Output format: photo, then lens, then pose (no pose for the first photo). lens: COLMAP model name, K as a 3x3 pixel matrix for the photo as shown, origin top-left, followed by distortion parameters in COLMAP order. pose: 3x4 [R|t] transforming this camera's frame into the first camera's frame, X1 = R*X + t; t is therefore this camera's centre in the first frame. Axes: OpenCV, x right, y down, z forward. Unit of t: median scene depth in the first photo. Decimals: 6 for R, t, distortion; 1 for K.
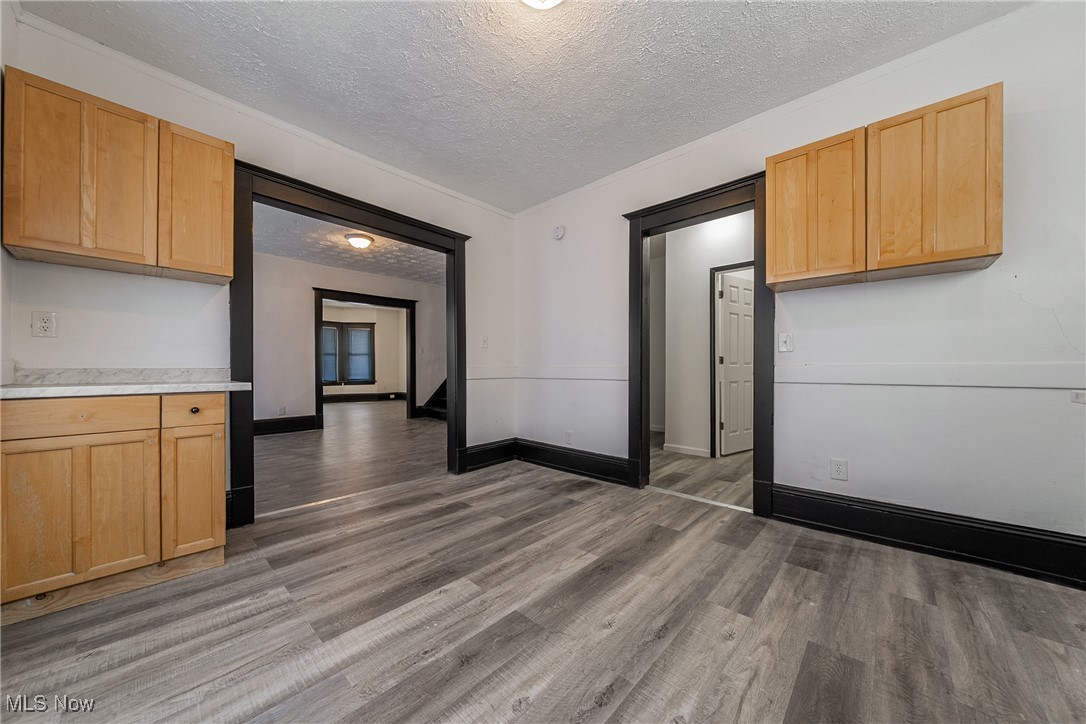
lens RADIAL K [[375.0, 0, 541.0], [0, 375.0, 369.2], [0, 0, 1]] dist [-0.001436, -0.000055]
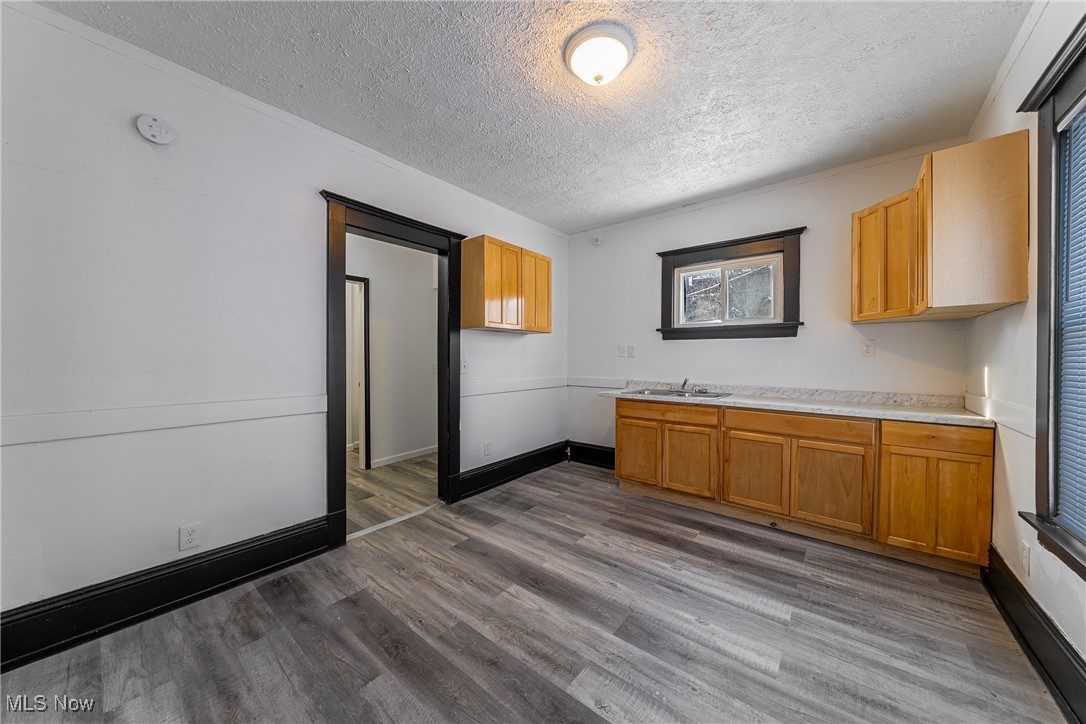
lens RADIAL K [[373.9, 0, 543.0], [0, 373.9, 362.0], [0, 0, 1]] dist [-0.001470, -0.000104]
pose [[-0.066770, -0.015208, 0.997653, -0.927490], [-0.000743, 0.999884, 0.015192, -0.140767], [-0.997768, 0.000273, -0.066773, 1.044460]]
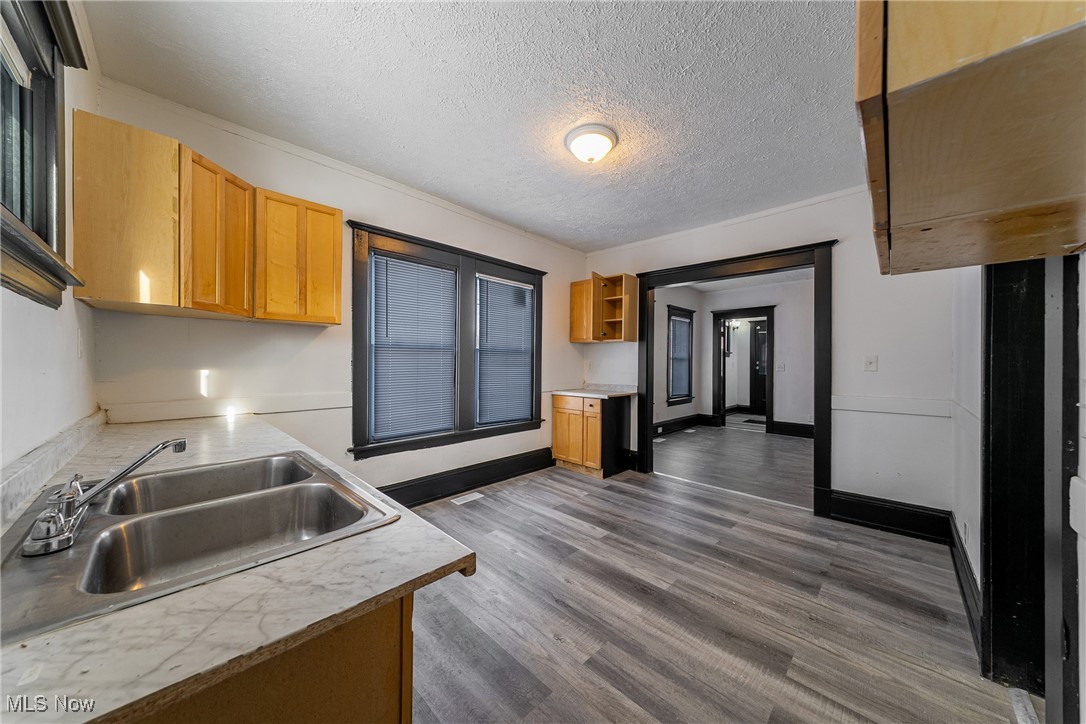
lens RADIAL K [[364.1, 0, 543.0], [0, 364.1, 362.0], [0, 0, 1]] dist [0.000937, 0.000040]
pose [[-0.024688, -0.003687, -0.999688, 1.253736], [-0.007844, 0.999963, -0.003495, -0.139846], [0.999664, 0.007756, -0.024716, 0.714483]]
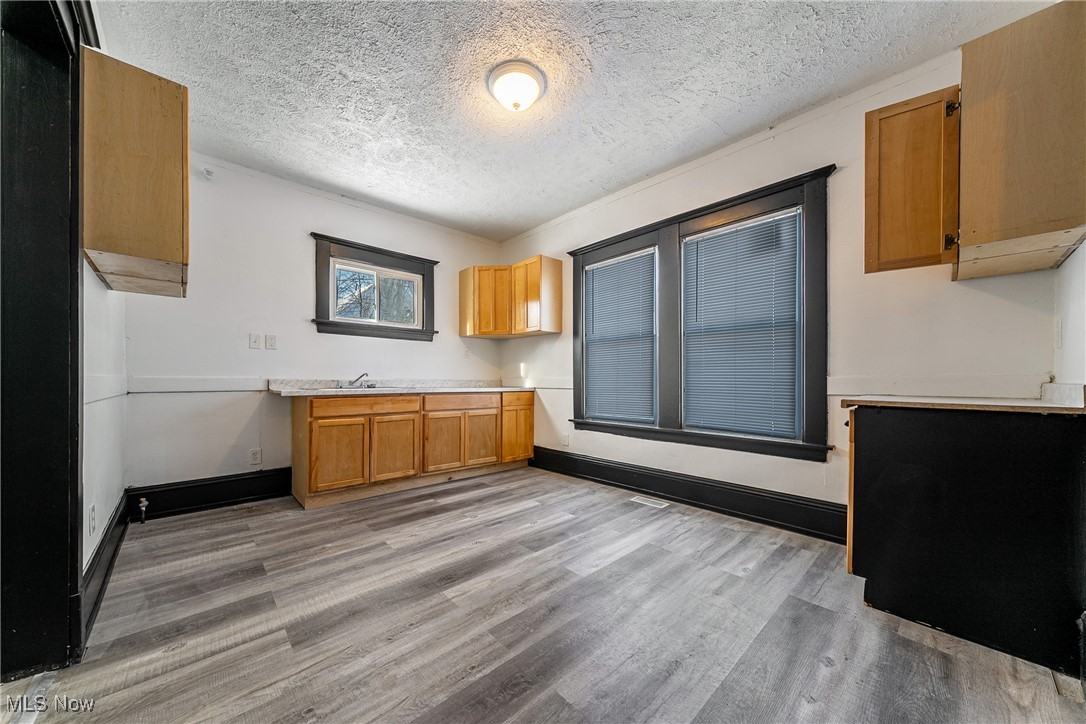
lens RADIAL K [[379.9, 0, 530.2], [0, 379.9, 381.6], [0, 0, 1]] dist [0.001215, 0.000057]
pose [[-0.996212, -0.004174, 0.086855, -0.138364], [-0.003716, 0.999978, 0.005436, -0.008068], [-0.086876, 0.005093, -0.996206, 1.986543]]
